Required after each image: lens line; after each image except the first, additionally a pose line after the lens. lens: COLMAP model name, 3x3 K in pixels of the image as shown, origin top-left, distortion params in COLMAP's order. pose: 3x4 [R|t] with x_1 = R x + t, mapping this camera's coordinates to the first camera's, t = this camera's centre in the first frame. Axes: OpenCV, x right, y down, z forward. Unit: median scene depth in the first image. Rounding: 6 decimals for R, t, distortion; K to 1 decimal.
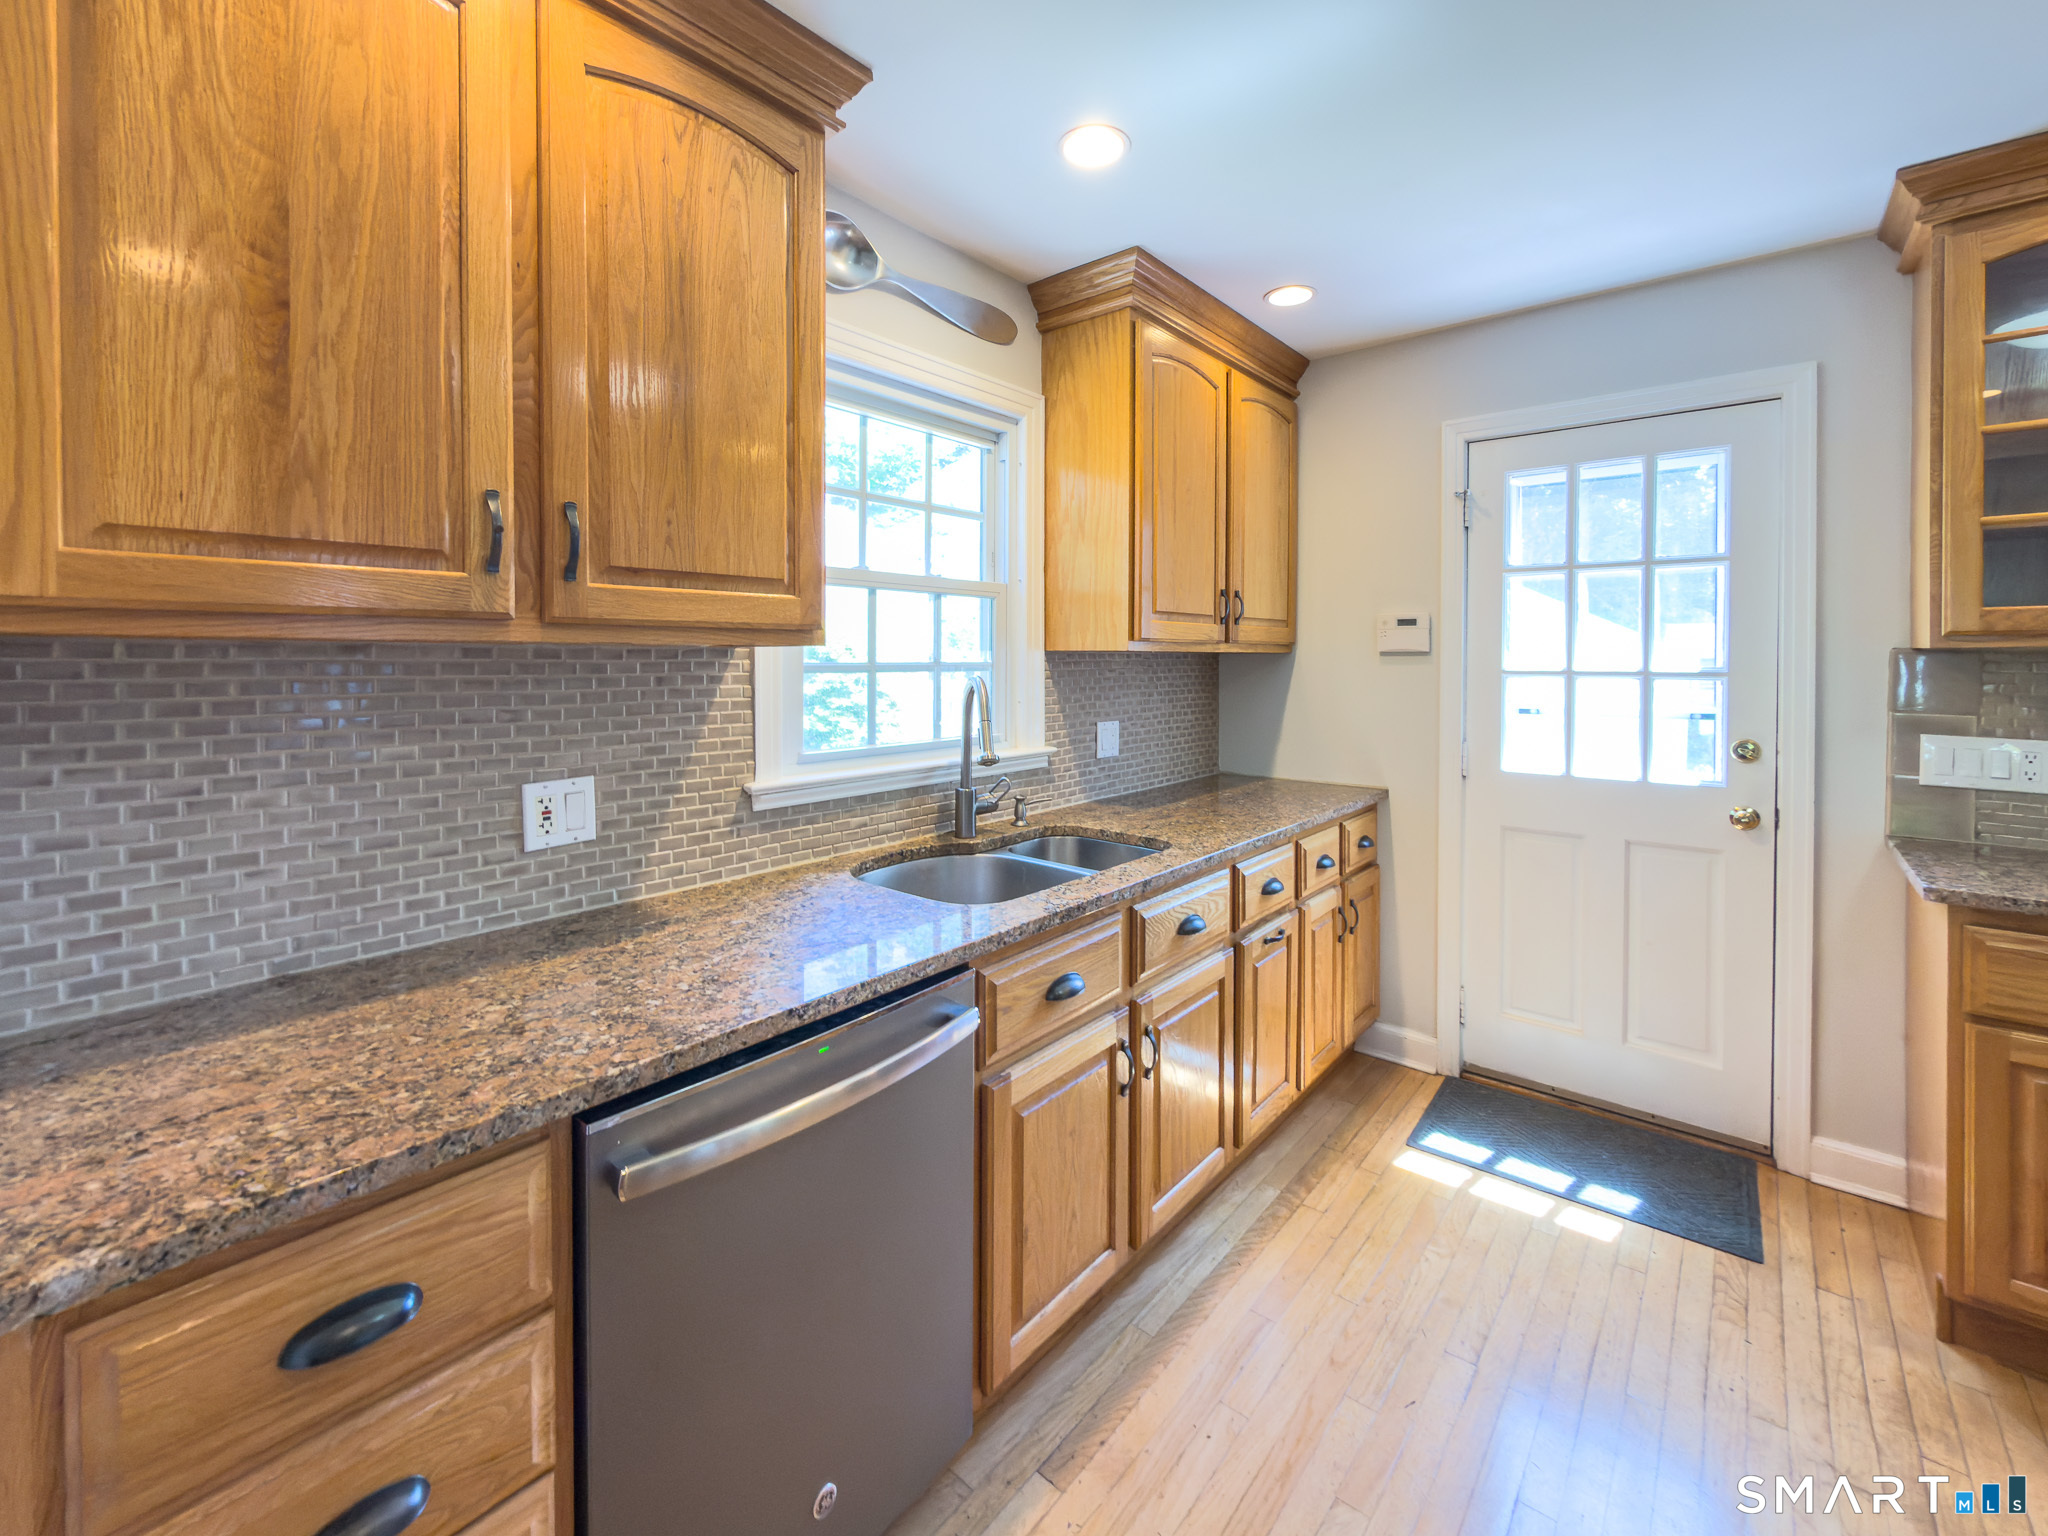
lens RADIAL K [[862.8, 0, 1024.3], [0, 862.8, 667.6], [0, 0, 1]] dist [0.001272, -0.000030]
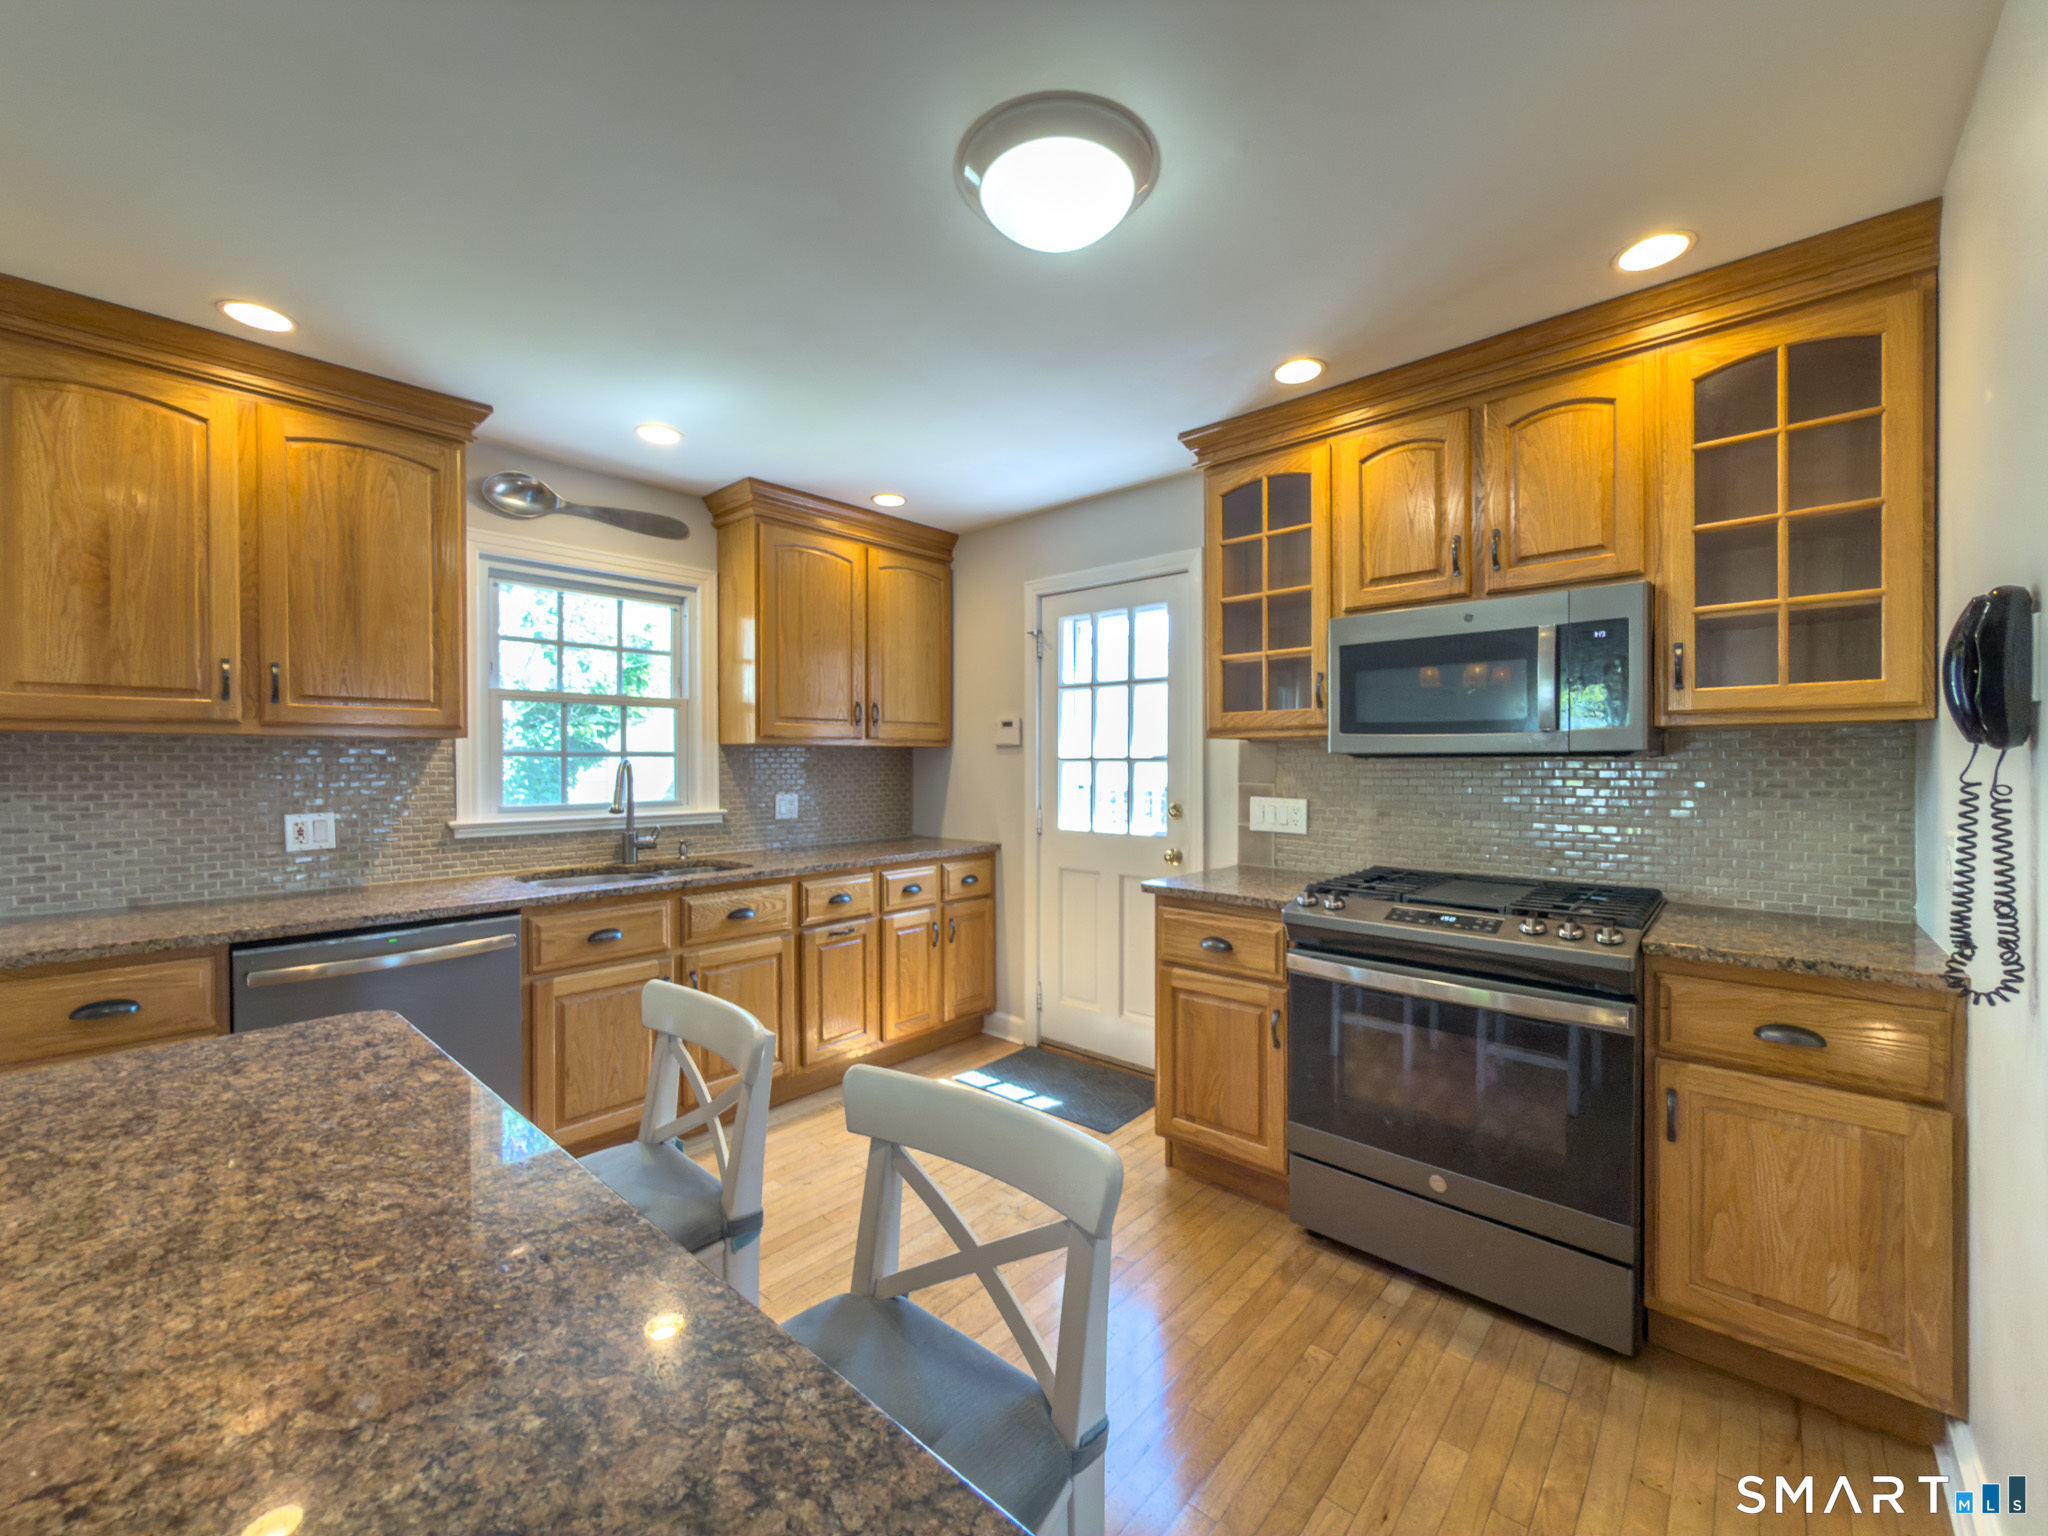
lens RADIAL K [[824.9, 0, 1024.0], [0, 824.9, 768.0], [0, 0, 1]] dist [0.000691, 0.000194]
pose [[0.999421, -0.001195, -0.034007, 0.911159], [0.001097, 0.999995, -0.002922, 0.040157], [0.034011, 0.002883, 0.999417, -0.598266]]
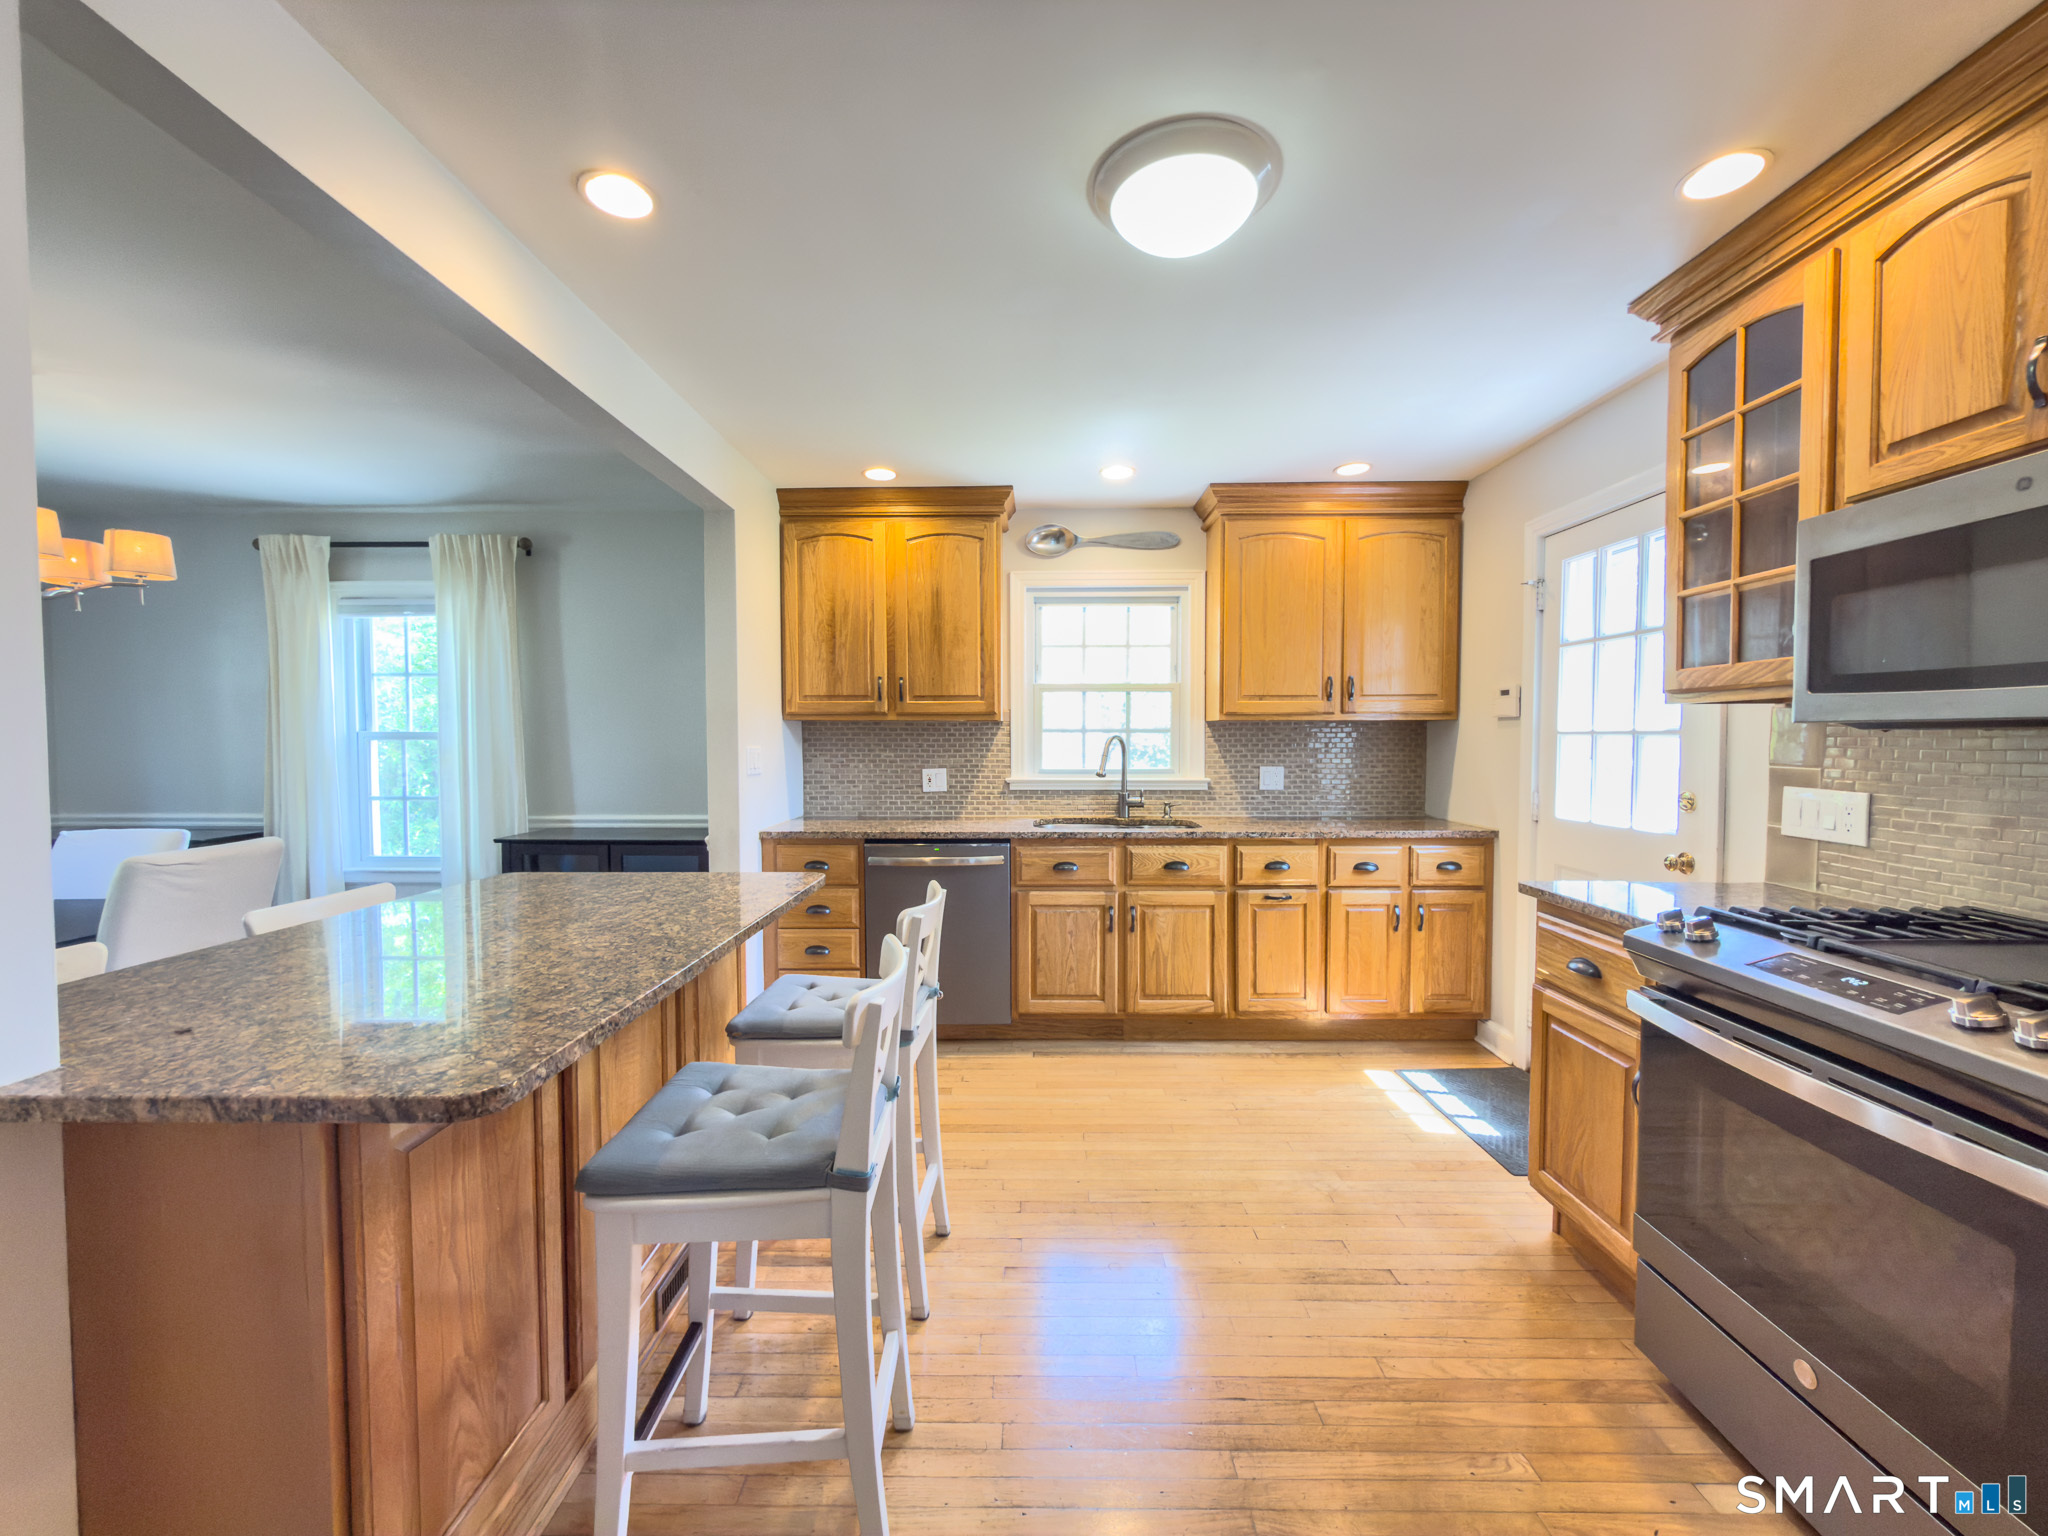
lens RADIAL K [[824.9, 0, 1024.0], [0, 824.9, 768.0], [0, 0, 1]] dist [0.000691, 0.000194]
pose [[0.628424, 0.027346, -0.777391, 1.627637], [-0.007244, 0.999544, 0.029305, 0.042692], [0.777838, -0.012785, 0.628335, -0.445293]]
